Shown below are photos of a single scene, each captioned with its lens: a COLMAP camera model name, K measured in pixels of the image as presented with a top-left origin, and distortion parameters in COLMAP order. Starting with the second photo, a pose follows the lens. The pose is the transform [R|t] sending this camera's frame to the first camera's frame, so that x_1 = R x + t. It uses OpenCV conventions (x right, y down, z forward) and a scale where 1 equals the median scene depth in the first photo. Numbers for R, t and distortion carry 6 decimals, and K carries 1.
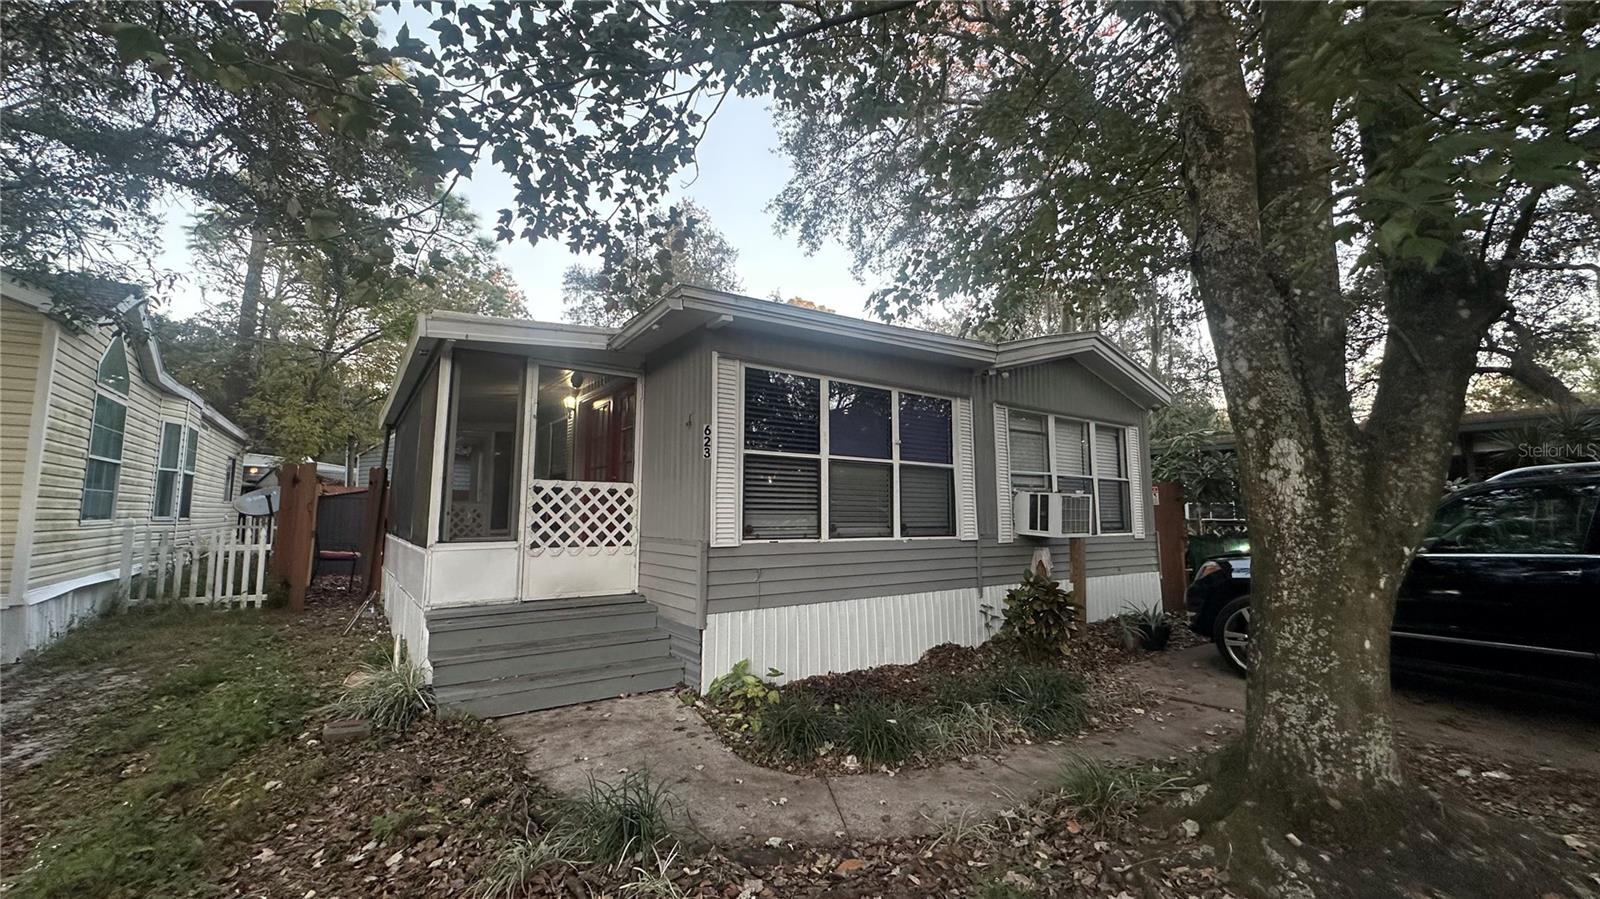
lens RADIAL K [[640.7, 0, 800.0], [0, 640.7, 449.5], [0, 0, 1]] dist [-0.003384, 0.000683]
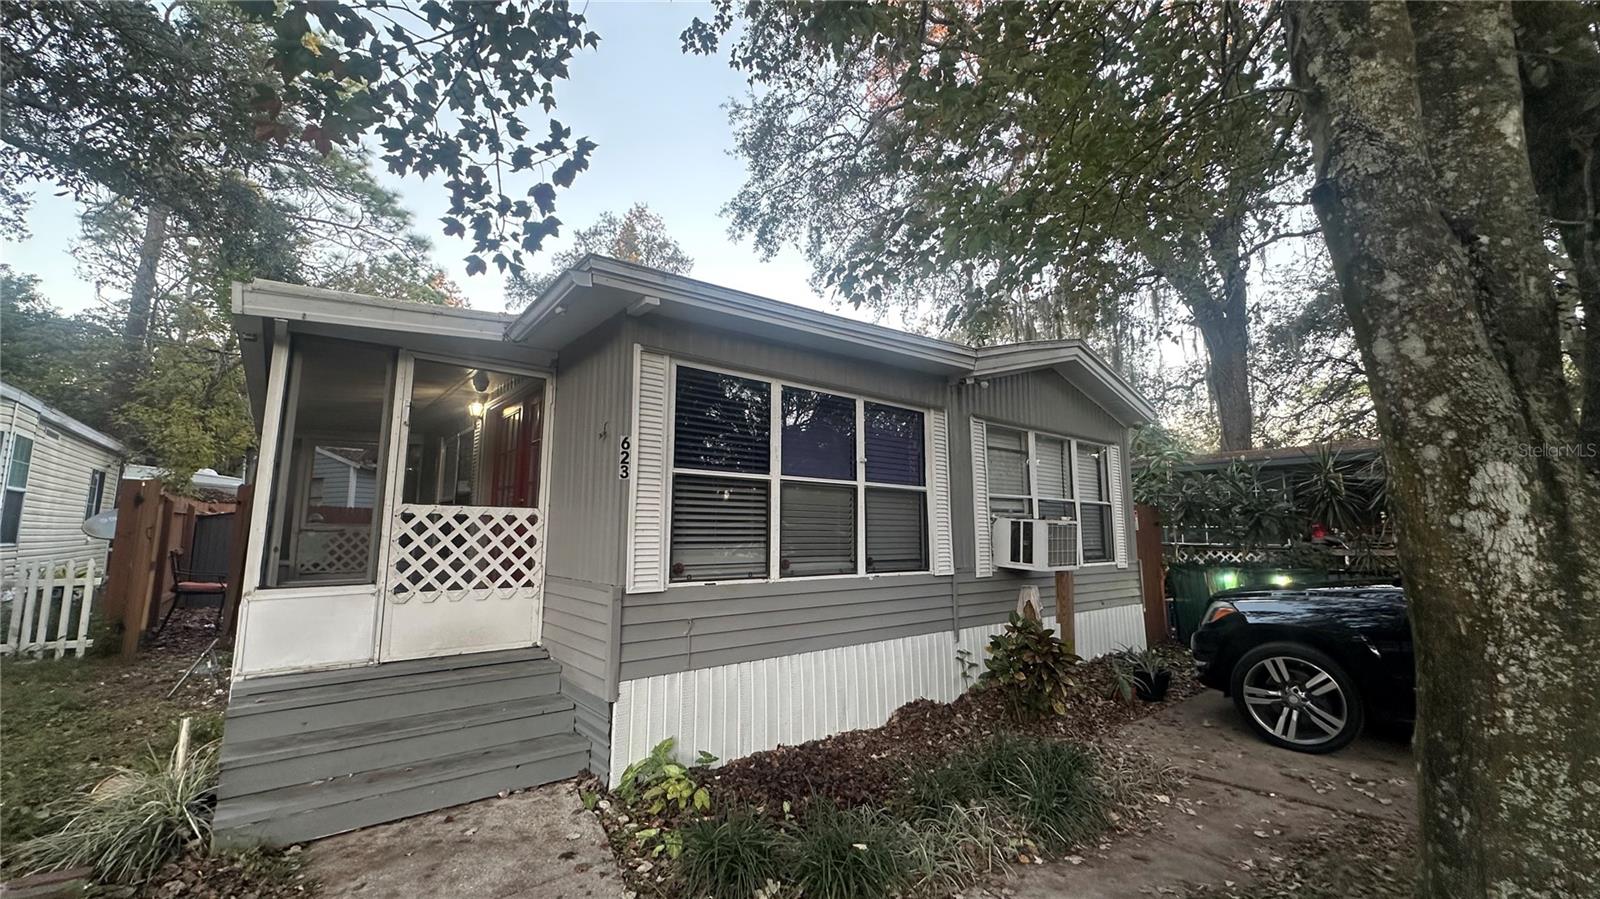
lens RADIAL K [[640.7, 0, 800.0], [0, 640.7, 449.5], [0, 0, 1]] dist [-0.003384, 0.000683]
pose [[0.997726, 0.010091, 0.066646, 0.016155], [-0.008361, 0.999622, -0.026186, -0.003426], [-0.066886, 0.025569, 0.997433, 0.196320]]
